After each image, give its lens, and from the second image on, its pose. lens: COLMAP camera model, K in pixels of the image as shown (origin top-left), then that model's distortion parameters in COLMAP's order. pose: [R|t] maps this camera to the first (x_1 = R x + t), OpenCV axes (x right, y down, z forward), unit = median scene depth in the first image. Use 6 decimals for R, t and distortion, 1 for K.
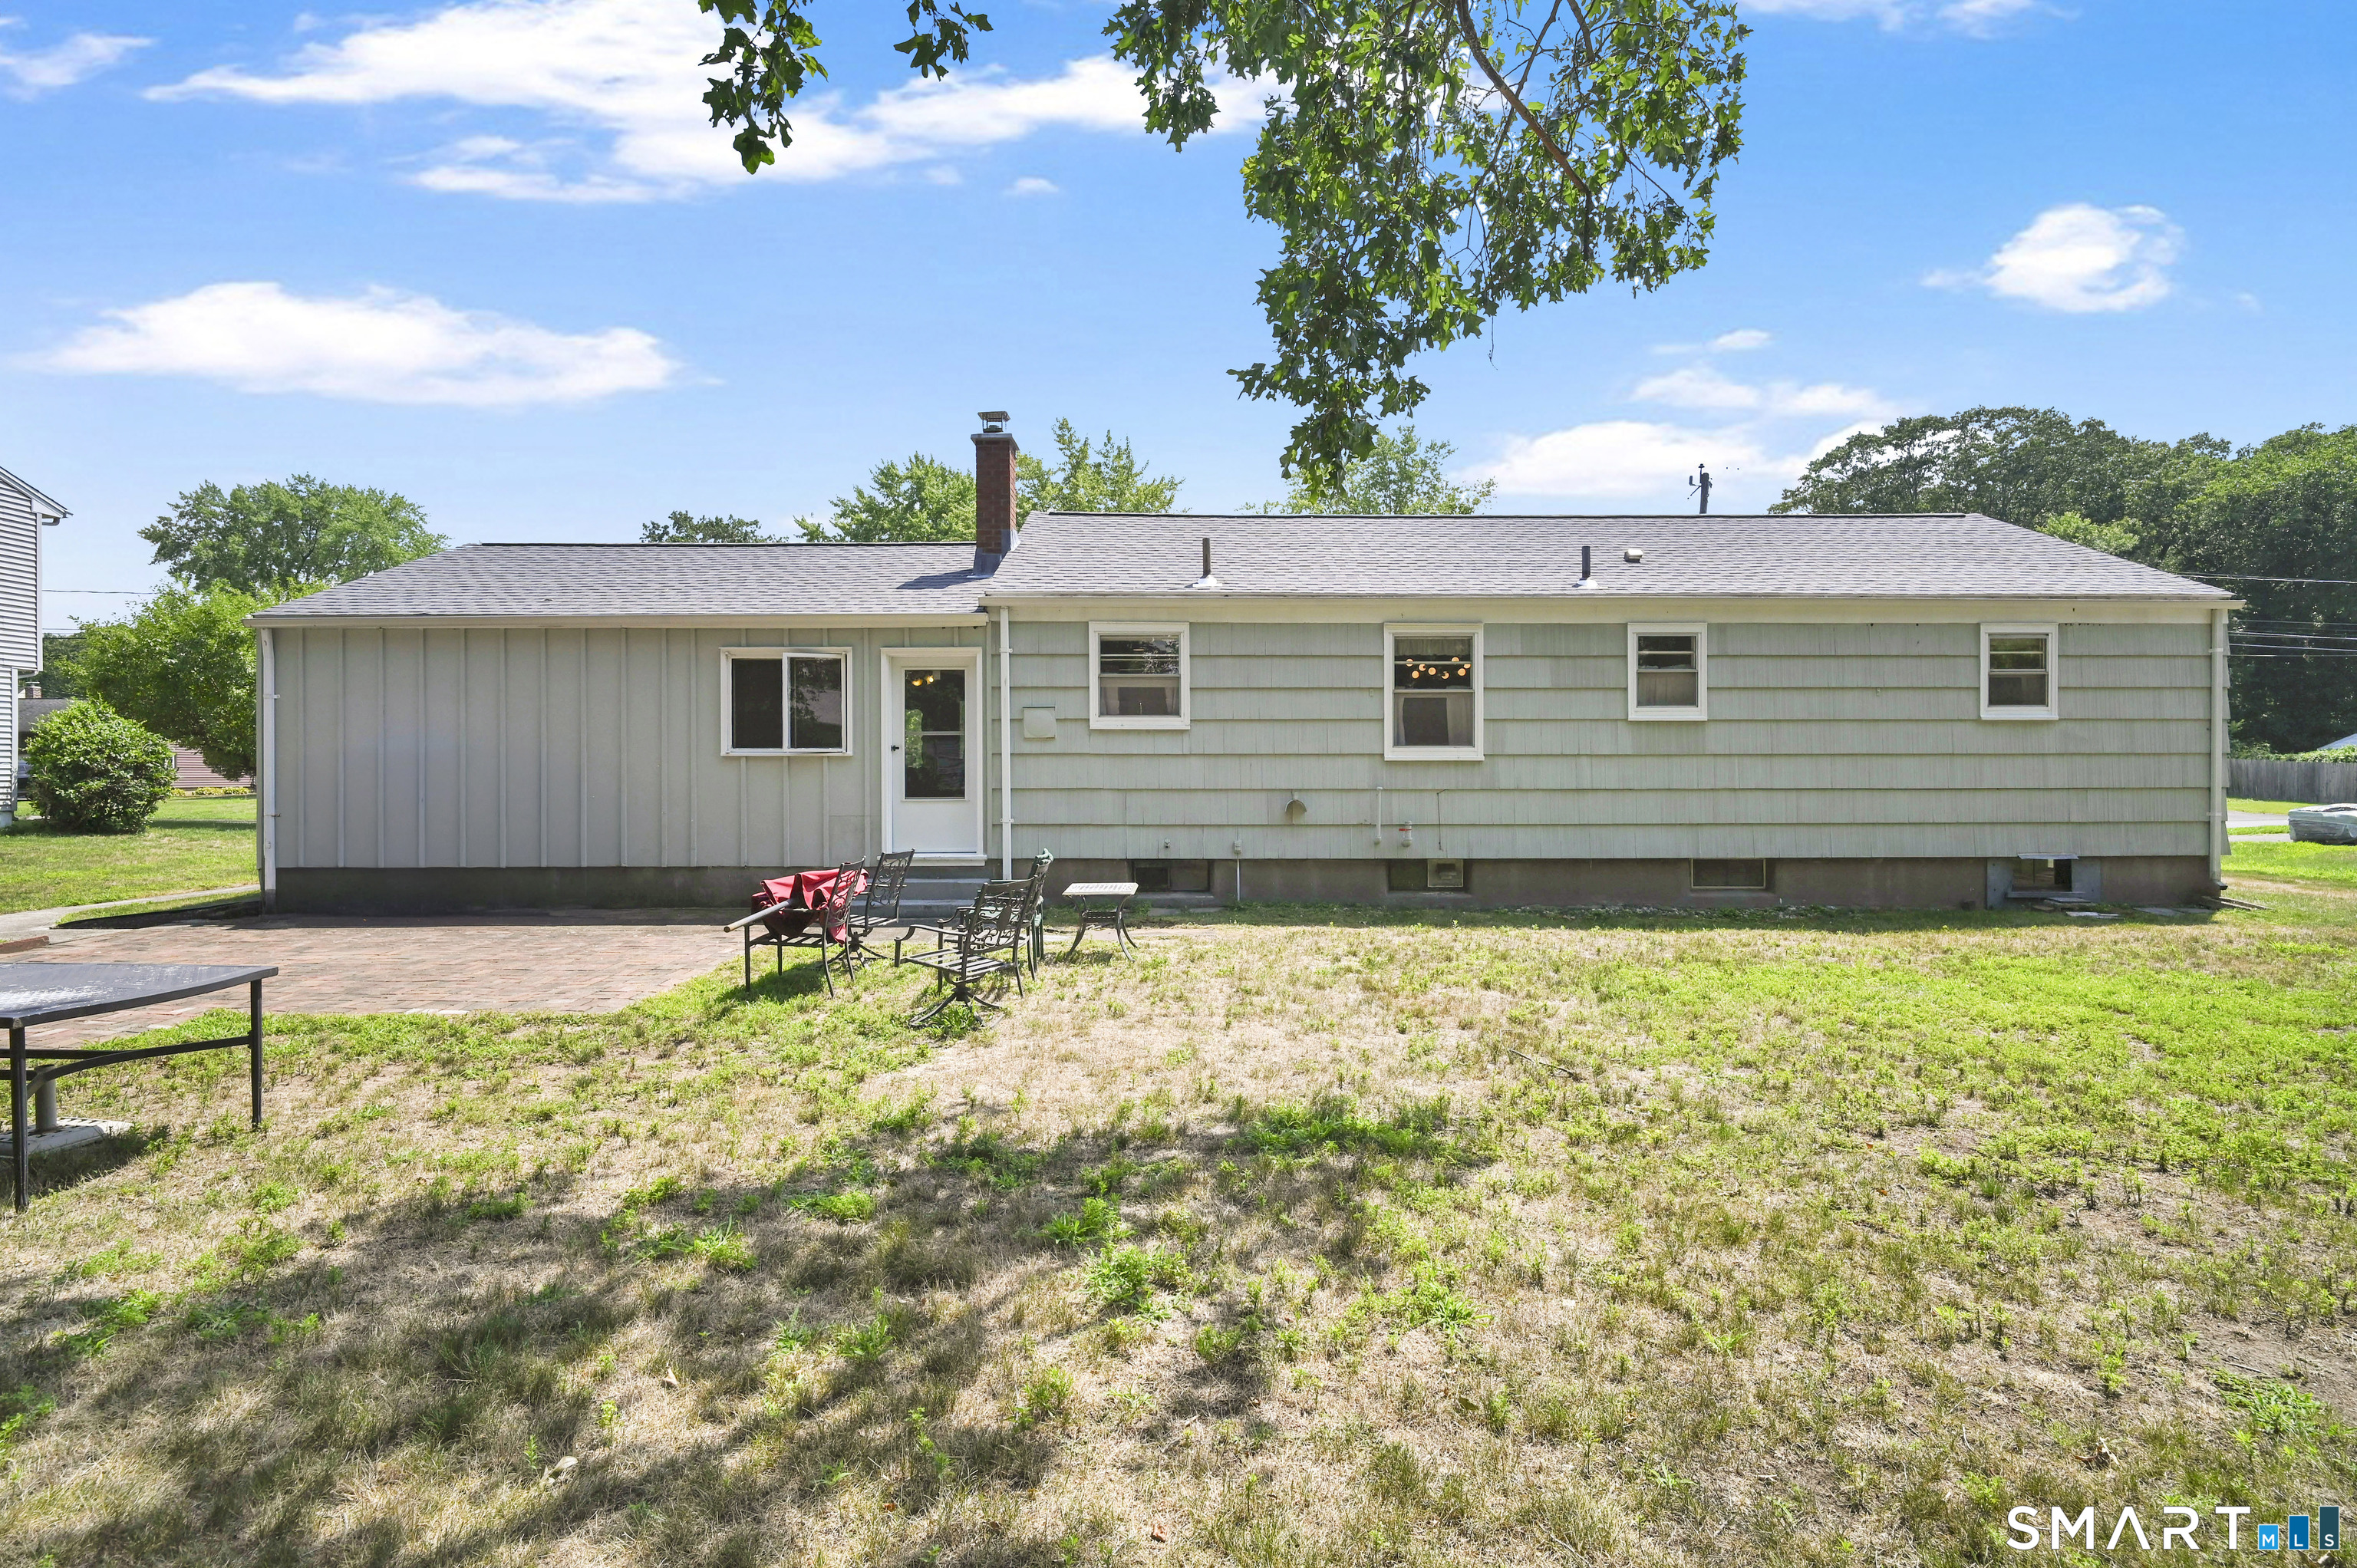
lens RADIAL K [[1089.9, 0, 1178.5], [0, 1089.9, 784.0], [0, 0, 1]] dist [-0.003486, -0.000385]
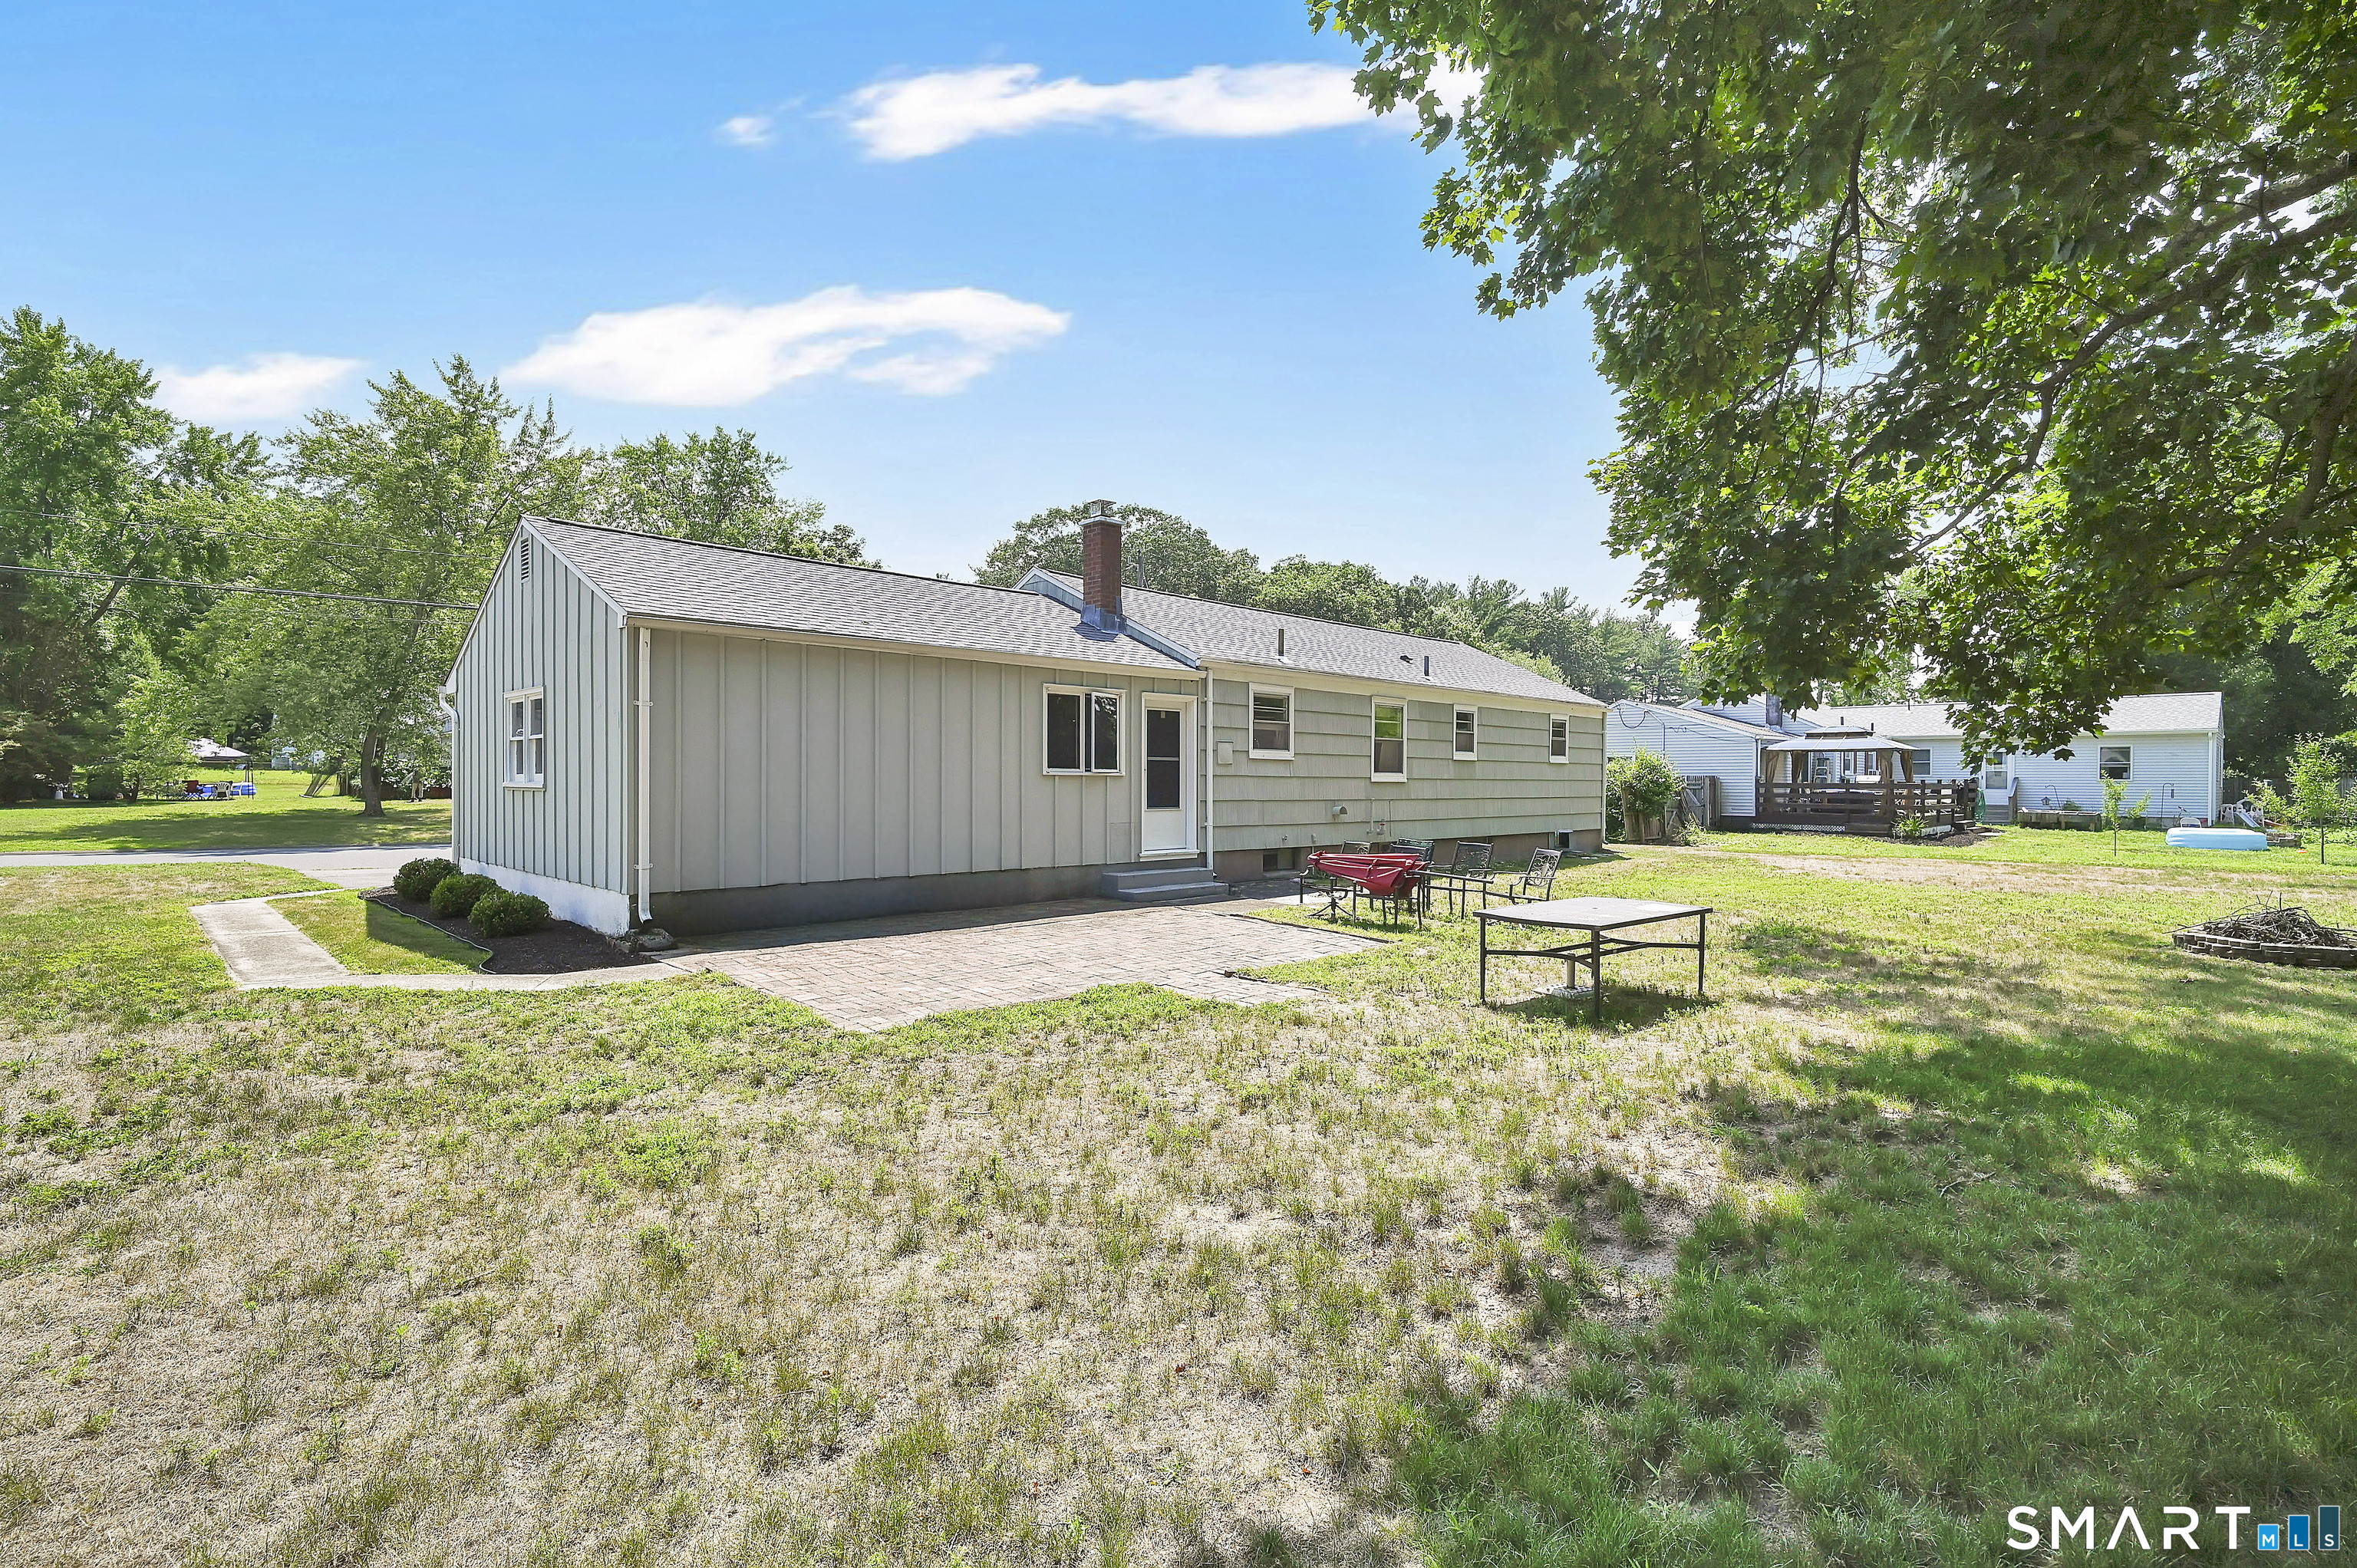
lens RADIAL K [[1089.9, 0, 1178.5], [0, 1089.9, 784.0], [0, 0, 1]] dist [-0.003486, -0.000385]
pose [[0.727432, 0.004506, 0.686165, -1.109153], [-0.001309, 0.999986, -0.005179, -0.009481], [-0.686179, 0.002869, 0.727427, 0.031202]]
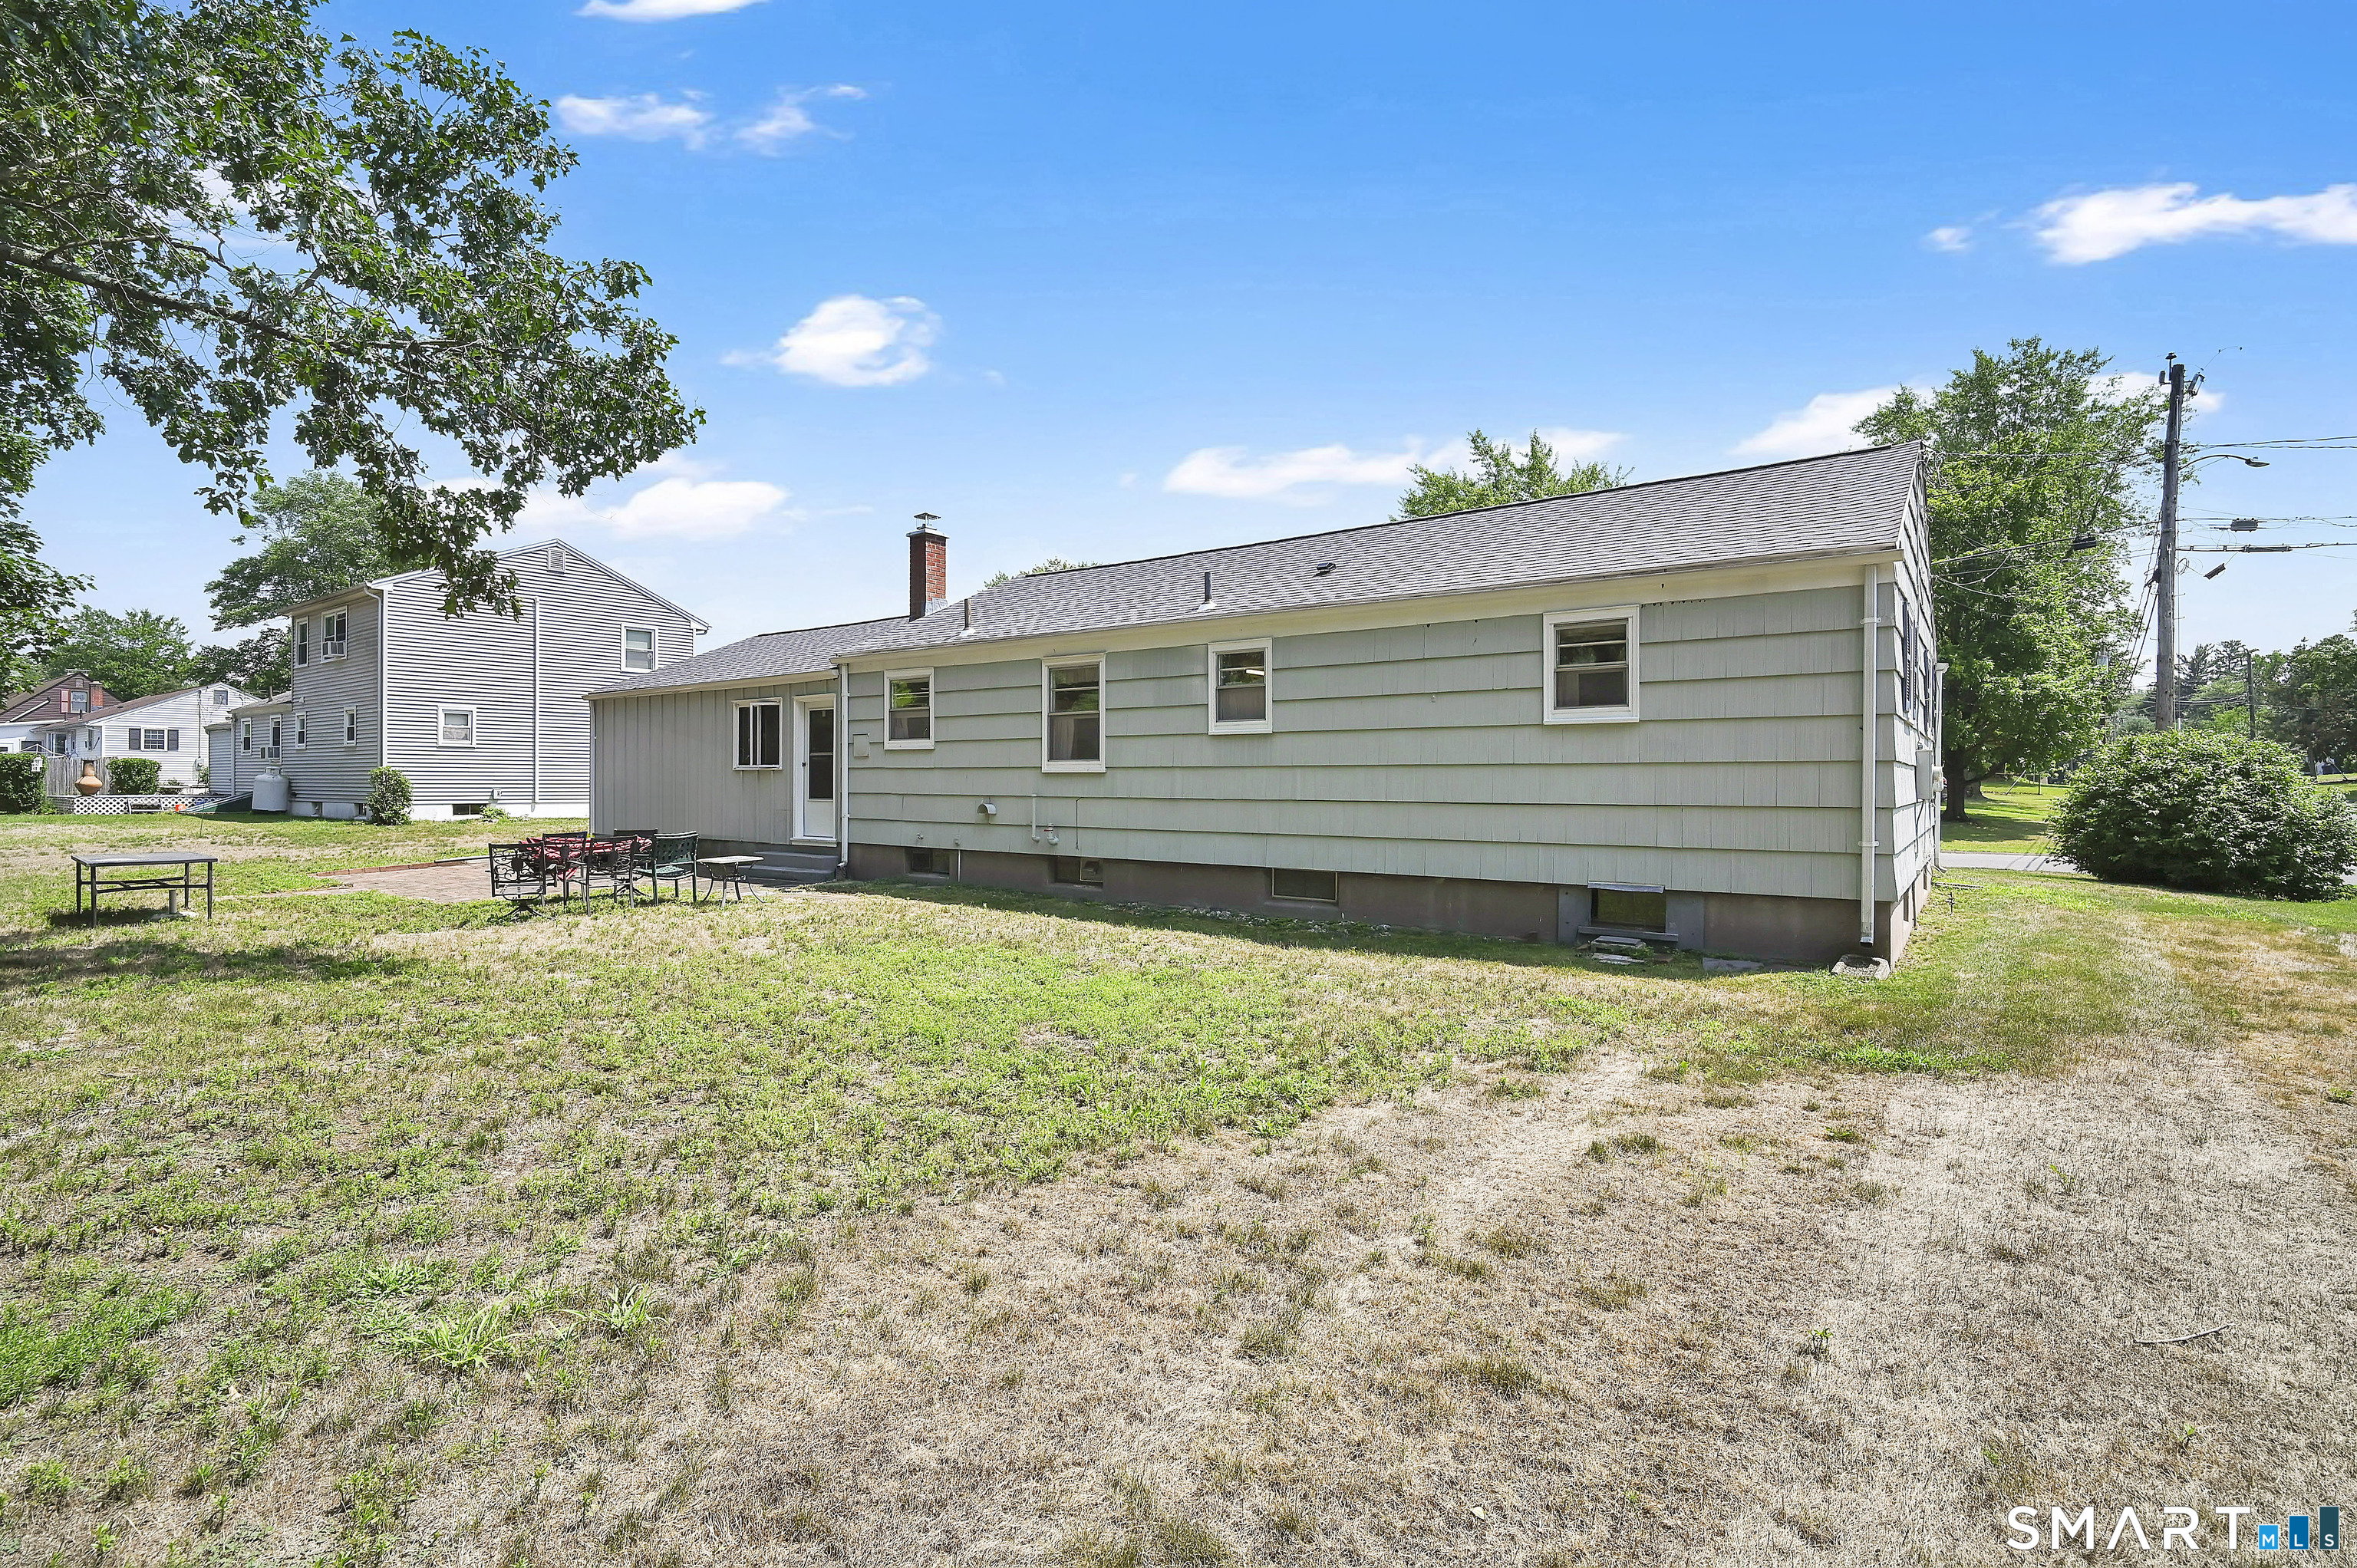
lens RADIAL K [[1129.1, 0, 1184.3], [0, 1129.1, 764.9], [0, 0, 1]] dist [-0.005727, -0.000433]
pose [[0.790835, -0.005172, -0.612008, 1.064646], [-0.001503, 0.999945, -0.010392, -0.017249], [0.612028, 0.009138, 0.790784, 0.115262]]
